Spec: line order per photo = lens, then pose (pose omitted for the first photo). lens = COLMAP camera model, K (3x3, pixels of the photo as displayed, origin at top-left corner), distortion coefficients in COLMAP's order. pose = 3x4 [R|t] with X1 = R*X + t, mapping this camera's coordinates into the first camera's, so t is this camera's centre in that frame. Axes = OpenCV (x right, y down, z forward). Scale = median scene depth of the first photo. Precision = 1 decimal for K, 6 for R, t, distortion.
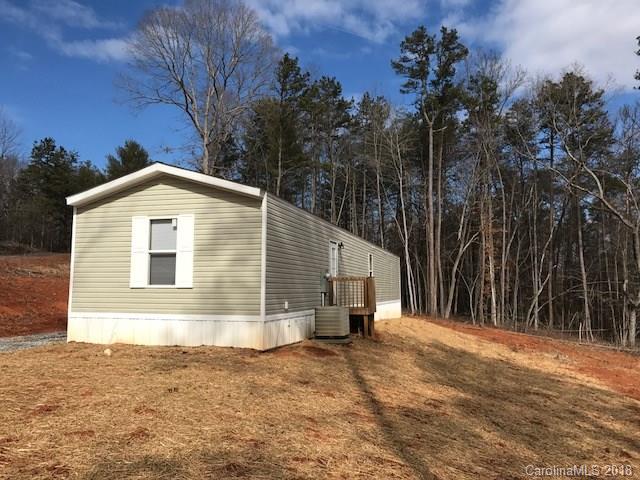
lens RADIAL K [[520.7, 0, 320.0], [0, 520.7, 240.0], [0, 0, 1]] dist [0.008759, 0.003330]
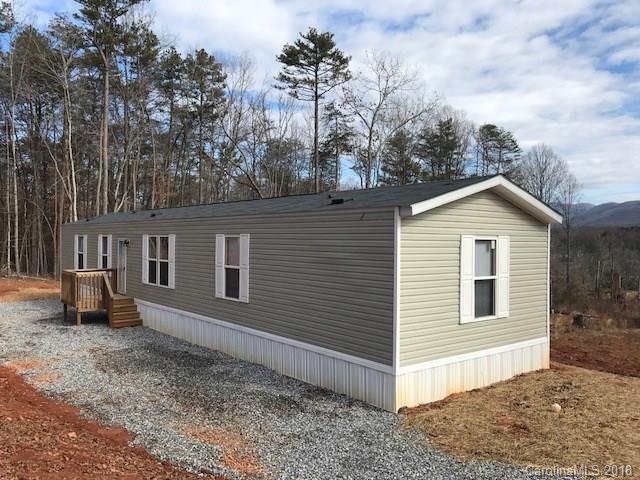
lens RADIAL K [[520.7, 0, 320.0], [0, 520.7, 240.0], [0, 0, 1]] dist [0.008759, 0.003330]
pose [[0.579165, 0.004181, 0.815199, -1.144448], [-0.088312, 0.994424, 0.057642, -0.065043], [-0.810413, -0.105376, 0.576305, 0.722753]]
